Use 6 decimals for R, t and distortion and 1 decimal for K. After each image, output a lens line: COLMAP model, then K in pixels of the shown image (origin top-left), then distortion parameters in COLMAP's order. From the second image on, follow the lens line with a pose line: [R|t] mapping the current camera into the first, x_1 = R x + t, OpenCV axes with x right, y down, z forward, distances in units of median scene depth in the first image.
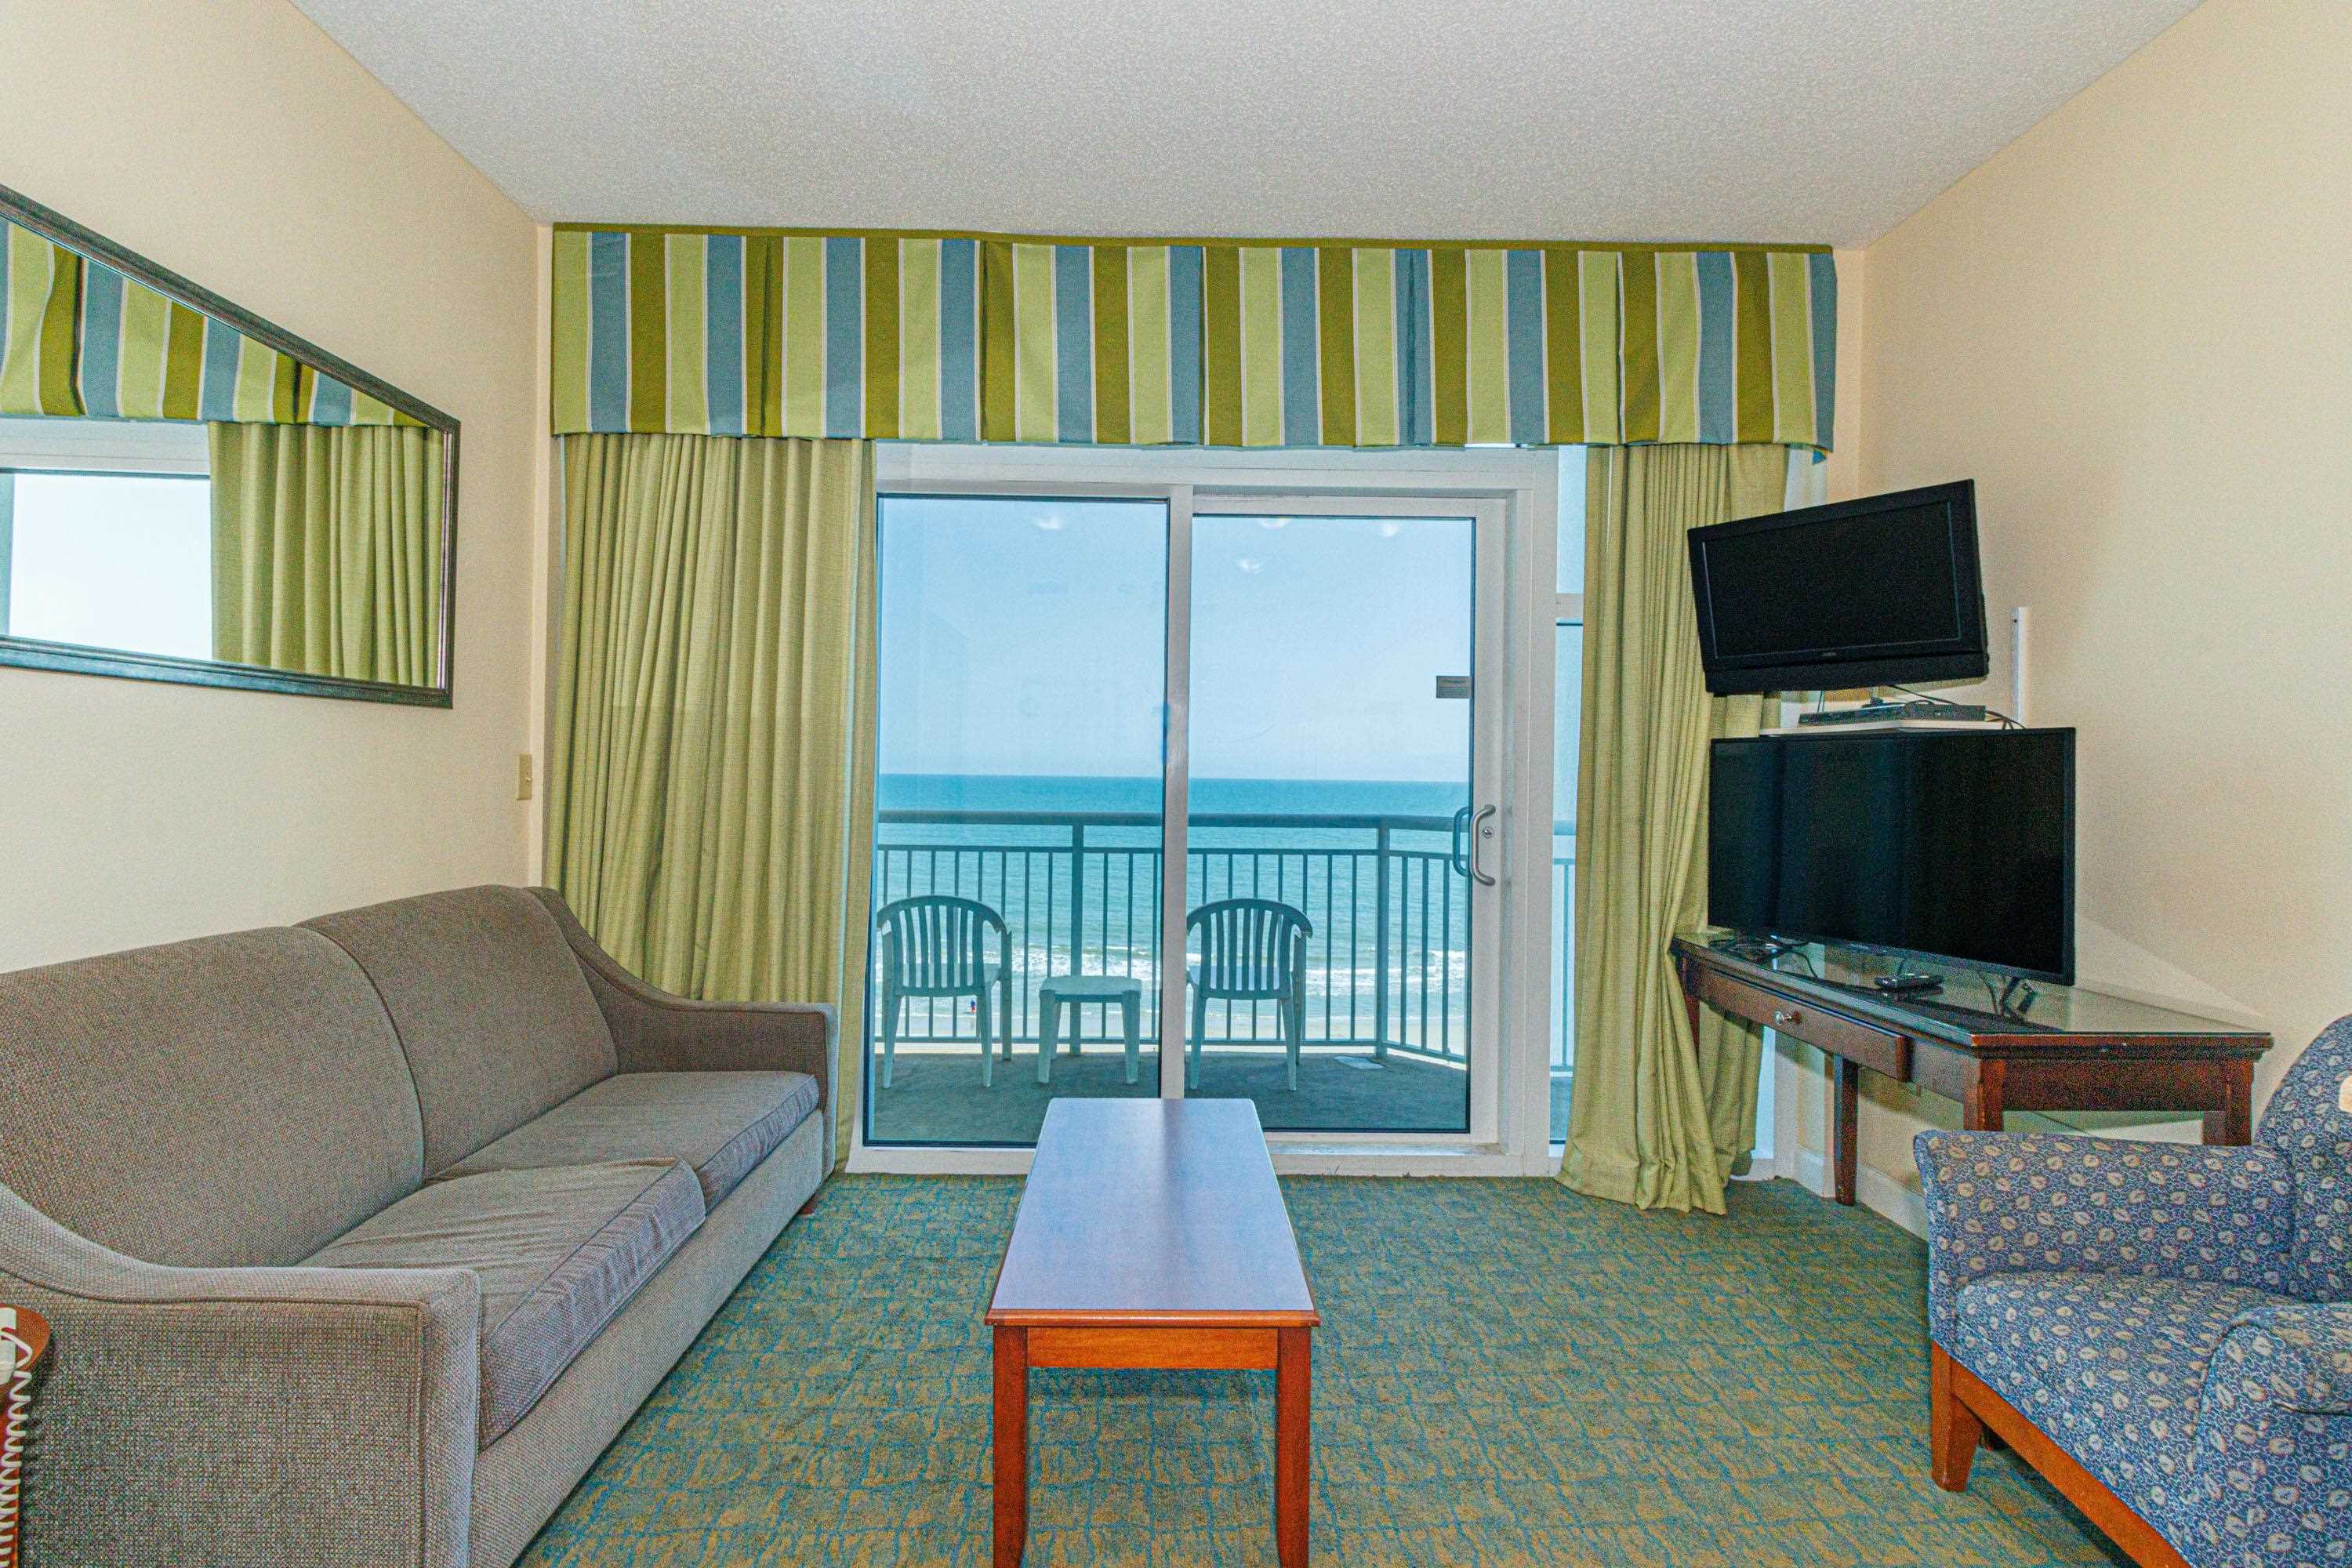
lens RADIAL K [[1079.4, 0, 1163.9], [0, 1079.4, 766.5], [0, 0, 1]] dist [0.003448, -0.000125]
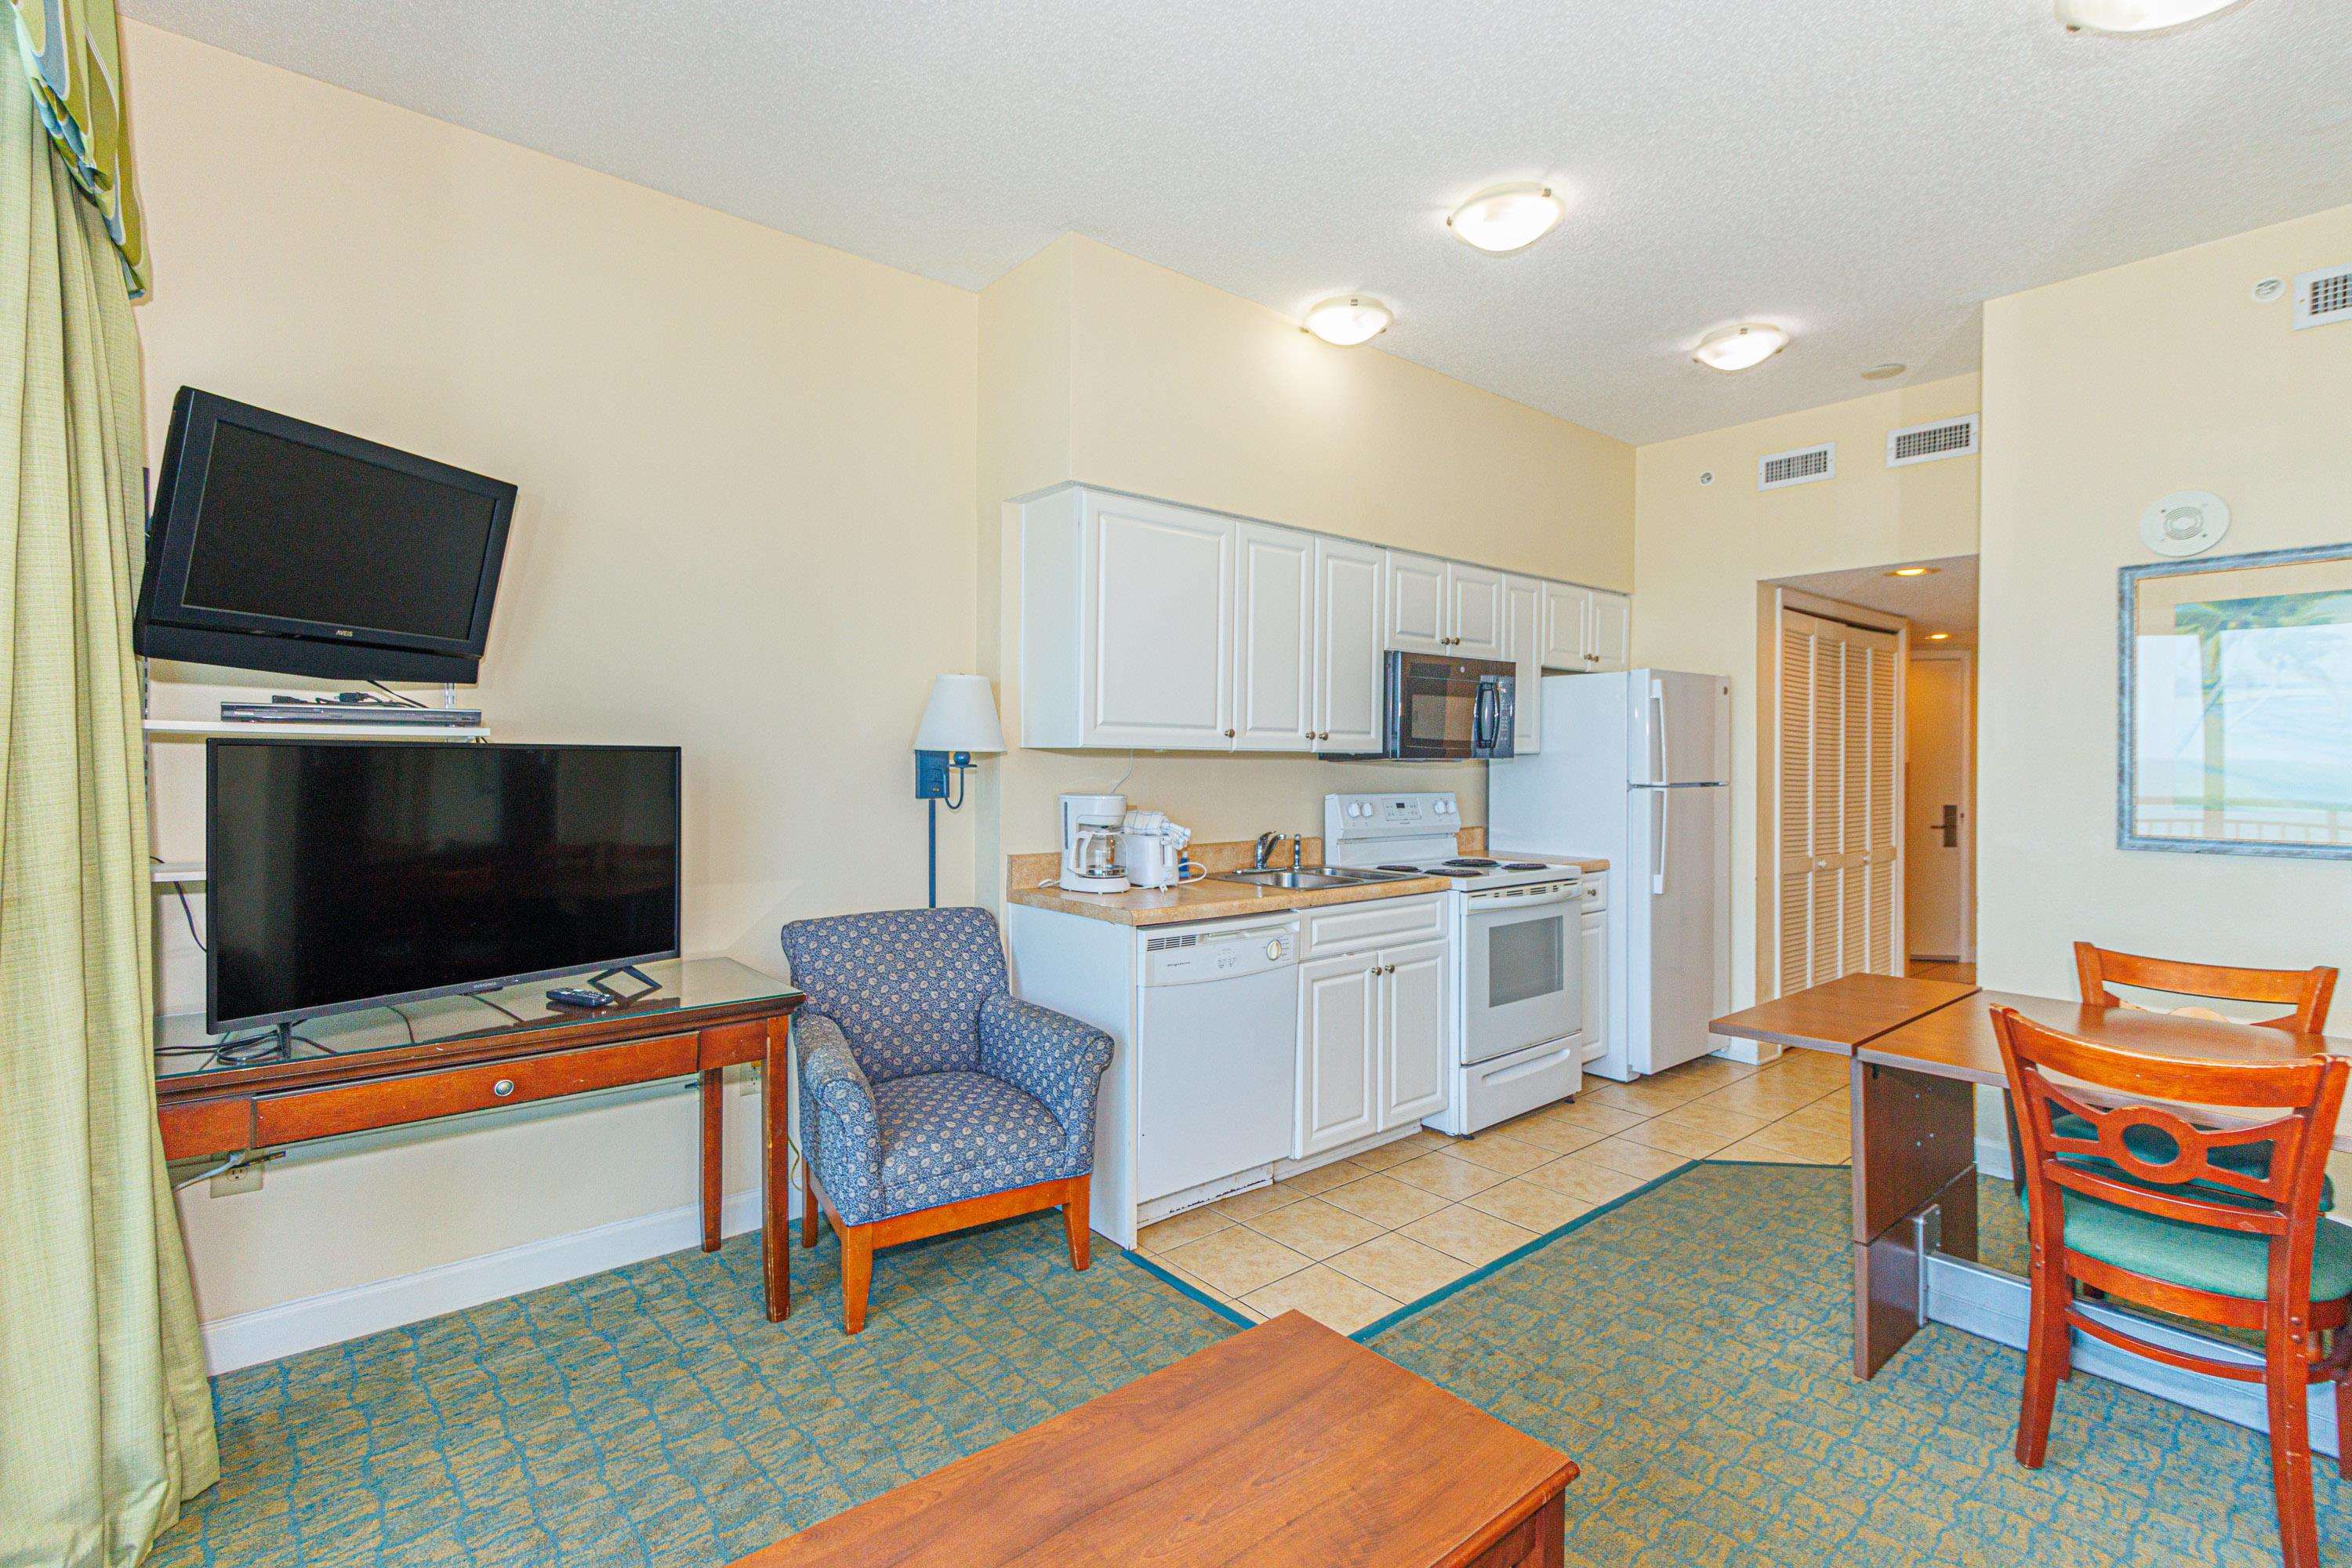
lens RADIAL K [[1079.4, 0, 1174.7], [0, 1079.4, 766.9], [0, 0, 1]] dist [0.003448, -0.000125]
pose [[-0.629261, -0.020541, 0.776922, -0.315644], [-0.019563, 0.999753, 0.010588, -0.025265], [-0.776948, -0.008537, -0.629507, 0.914902]]
